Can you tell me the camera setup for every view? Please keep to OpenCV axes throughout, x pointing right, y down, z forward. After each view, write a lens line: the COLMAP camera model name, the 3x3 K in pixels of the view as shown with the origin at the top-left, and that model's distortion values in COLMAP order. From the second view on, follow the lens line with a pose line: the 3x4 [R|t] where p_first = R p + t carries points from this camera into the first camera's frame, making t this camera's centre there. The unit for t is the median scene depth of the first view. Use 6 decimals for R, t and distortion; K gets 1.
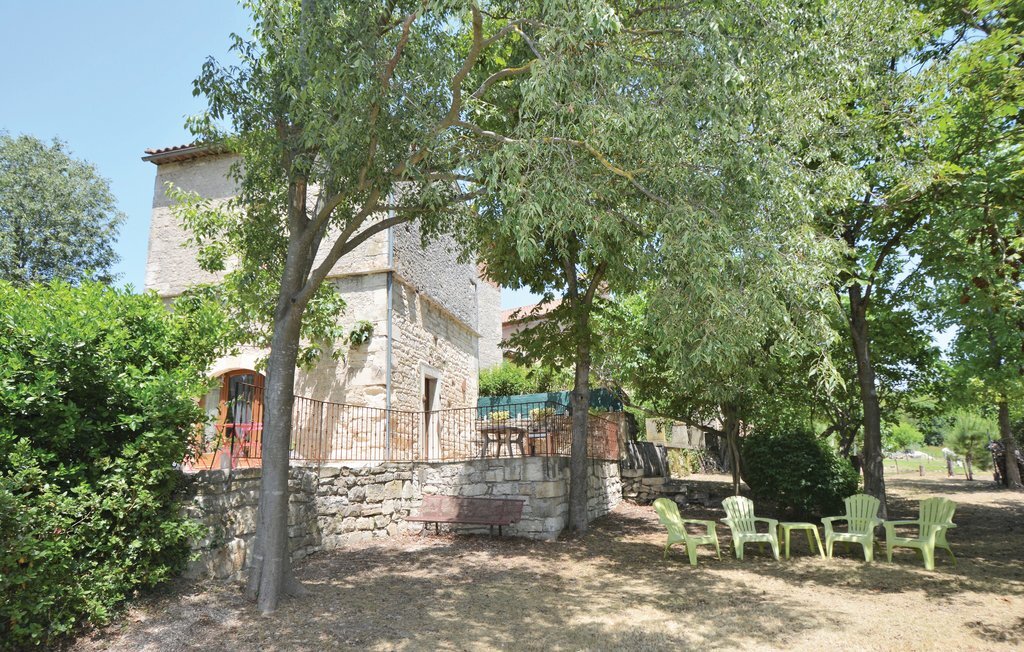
lens RADIAL K [[592.5, 0, 512.0], [0, 592.5, 326.0], [0, 0, 1]] dist [-0.000706, 0.000019]
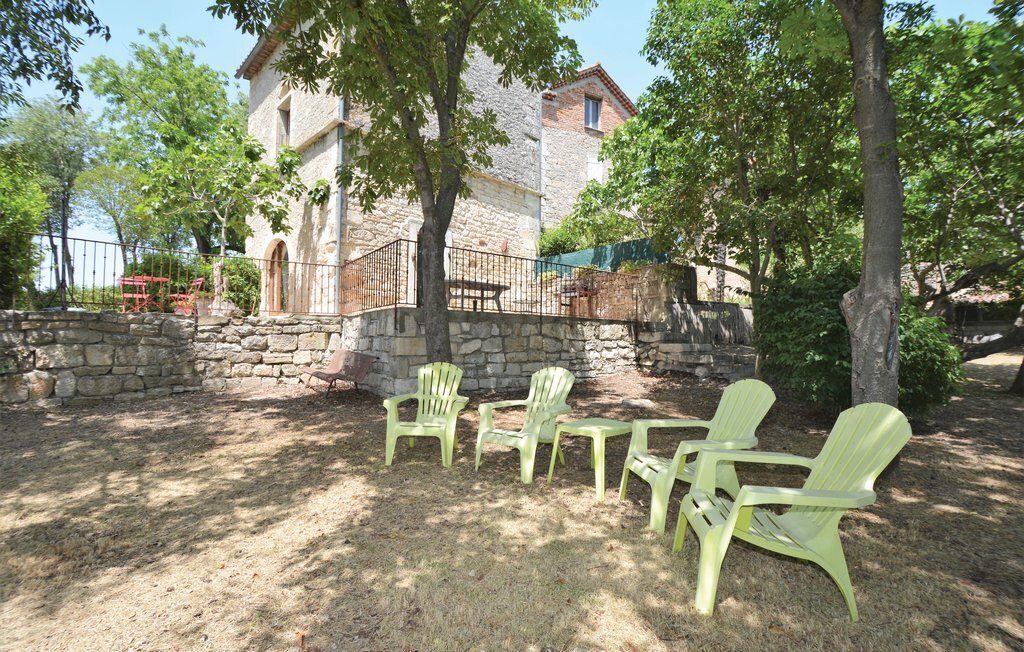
lens RADIAL K [[468.8, 0, 512.0], [0, 468.8, 326.0], [0, 0, 1]] dist [0.003976, -0.018370]
pose [[0.851556, 0.018161, -0.523948, 0.505251], [0.092676, 0.978446, 0.184538, 0.132820], [0.516007, -0.205702, 0.831519, 0.508071]]
